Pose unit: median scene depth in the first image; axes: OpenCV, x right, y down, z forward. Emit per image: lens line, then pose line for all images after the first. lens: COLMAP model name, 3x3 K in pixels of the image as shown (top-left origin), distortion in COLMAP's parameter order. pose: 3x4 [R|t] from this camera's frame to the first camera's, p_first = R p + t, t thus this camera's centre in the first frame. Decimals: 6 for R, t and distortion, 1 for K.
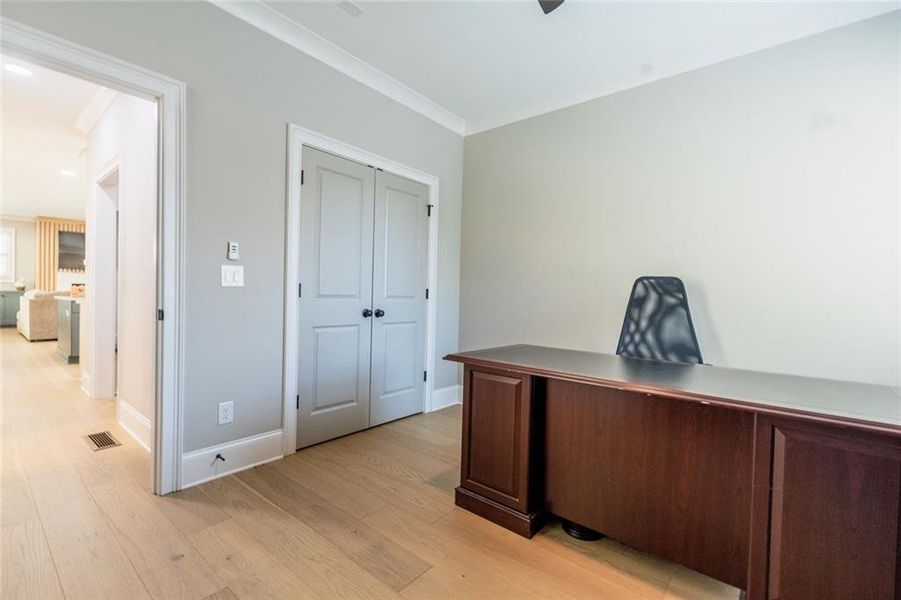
lens RADIAL K [[386.4, 0, 449.3], [0, 386.4, 301.9], [0, 0, 1]] dist [0.002356, 0.001148]
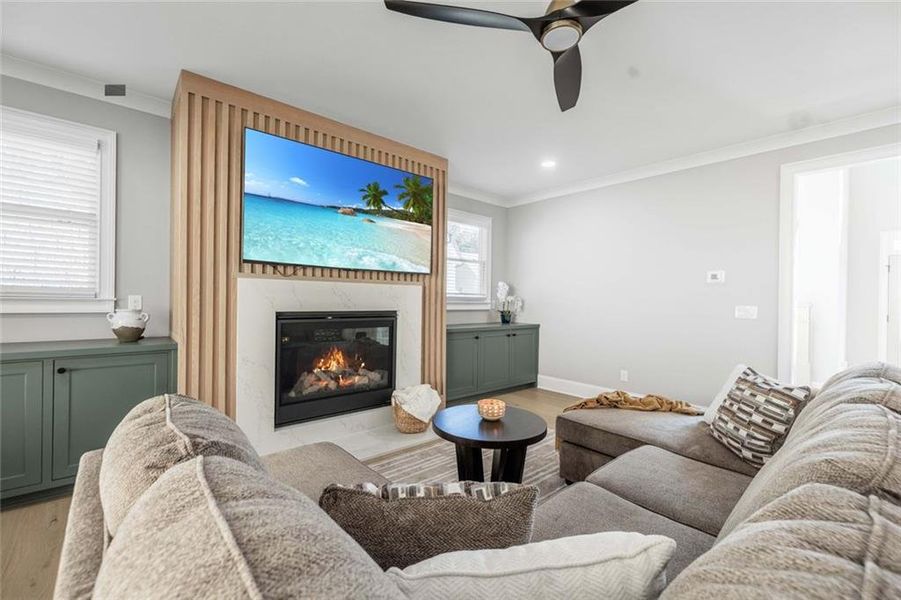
lens RADIAL K [[378.4, 0, 456.6], [0, 378.4, 313.9], [0, 0, 1]] dist [0.001619, 0.000253]
pose [[0.986710, 0.004717, -0.162424, -0.821849], [-0.004022, 0.999981, 0.004609, -0.051708], [0.162443, -0.003895, 0.986710, 0.764326]]
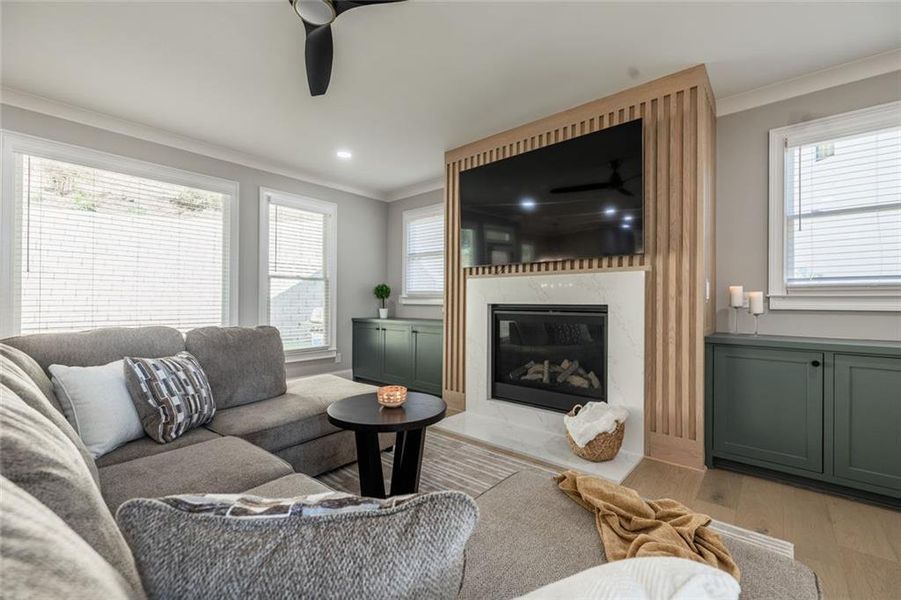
lens RADIAL K [[378.4, 0, 460.7], [0, 378.4, 292.0], [0, 0, 1]] dist [0.001619, 0.000253]
pose [[-0.023744, -0.046111, -0.998654, -0.626181], [-0.037975, 0.998256, -0.045190, -0.044984], [0.998997, 0.036851, -0.025454, 1.022540]]
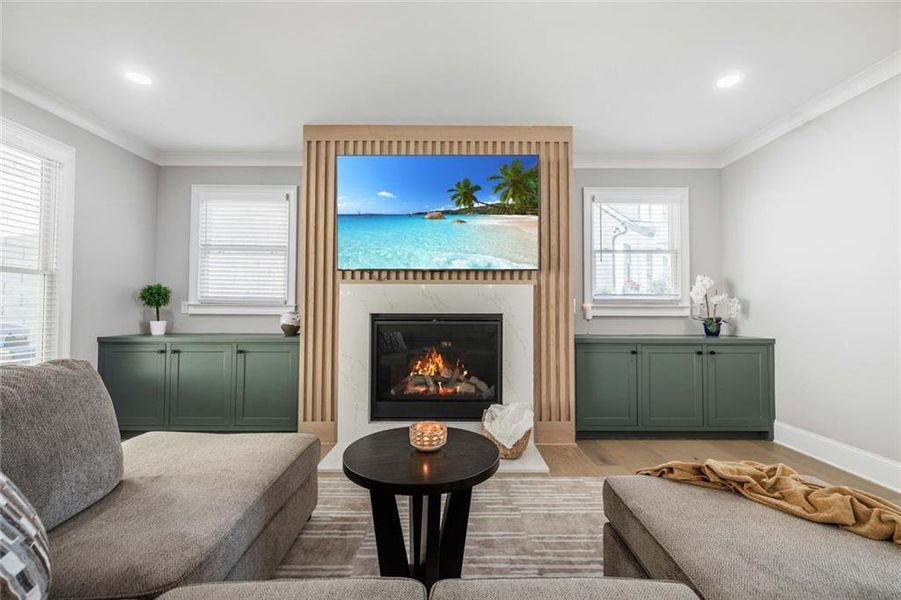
lens RADIAL K [[378.4, 0, 456.6], [0, 378.4, 292.9], [0, 0, 1]] dist [0.001619, 0.000253]
pose [[0.631503, -0.052722, -0.773579, -0.700912], [-0.016003, 0.996587, -0.080985, -0.043407], [0.775208, 0.063522, 0.628504, 0.886114]]
